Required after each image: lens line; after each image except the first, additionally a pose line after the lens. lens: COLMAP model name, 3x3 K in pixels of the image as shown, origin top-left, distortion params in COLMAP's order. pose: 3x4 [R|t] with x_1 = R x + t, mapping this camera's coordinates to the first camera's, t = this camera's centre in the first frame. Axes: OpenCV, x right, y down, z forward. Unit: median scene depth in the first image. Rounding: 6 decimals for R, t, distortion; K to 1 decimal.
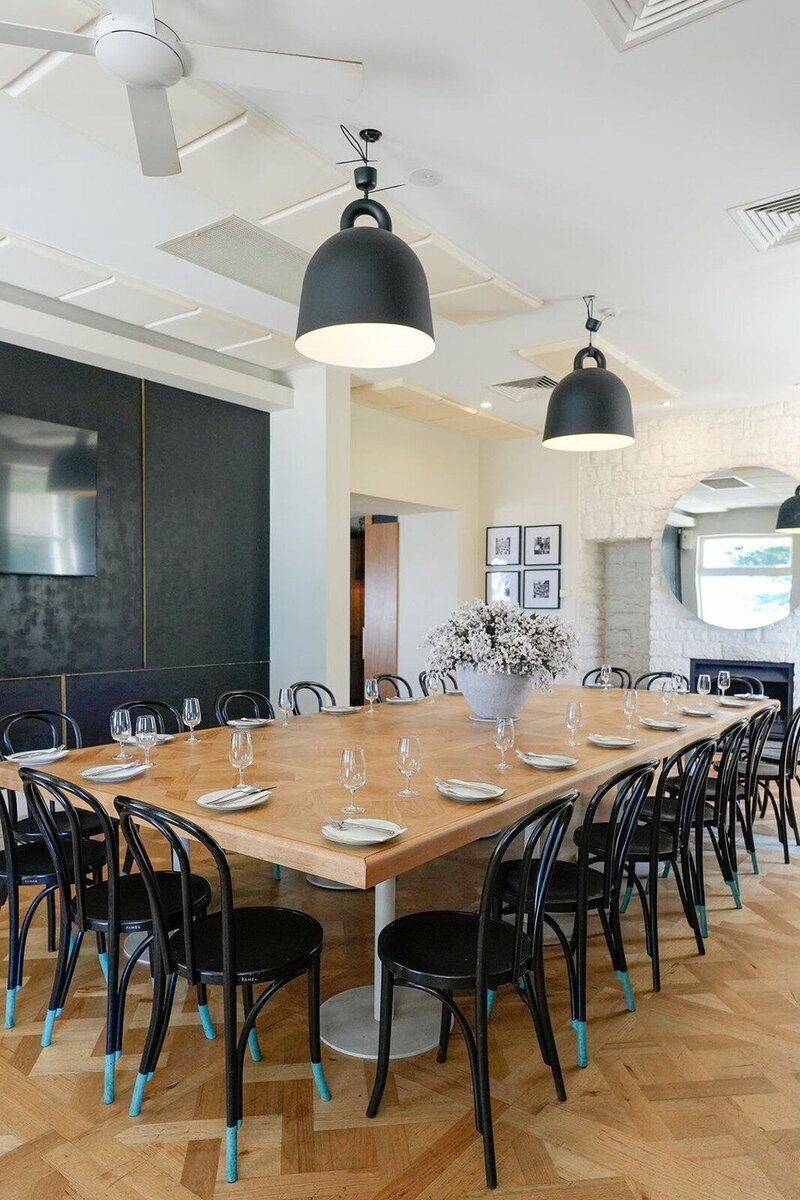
lens RADIAL K [[806.5, 0, 400.0], [0, 806.5, 604.2], [0, 0, 1]] dist [-0.033280, -0.001761]
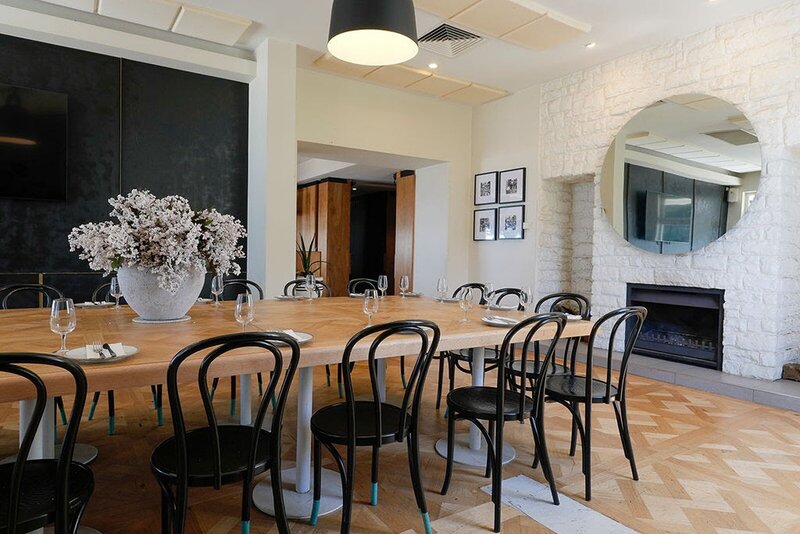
lens RADIAL K [[496.4, 0, 398.0], [0, 496.4, 248.3], [0, 0, 1]] dist [-0.018206, 0.000470]
pose [[0.943434, 0.008432, -0.331454, 0.265788], [-0.011533, 0.999906, -0.007388, 0.027105], [0.331361, 0.010793, 0.943442, 0.251107]]
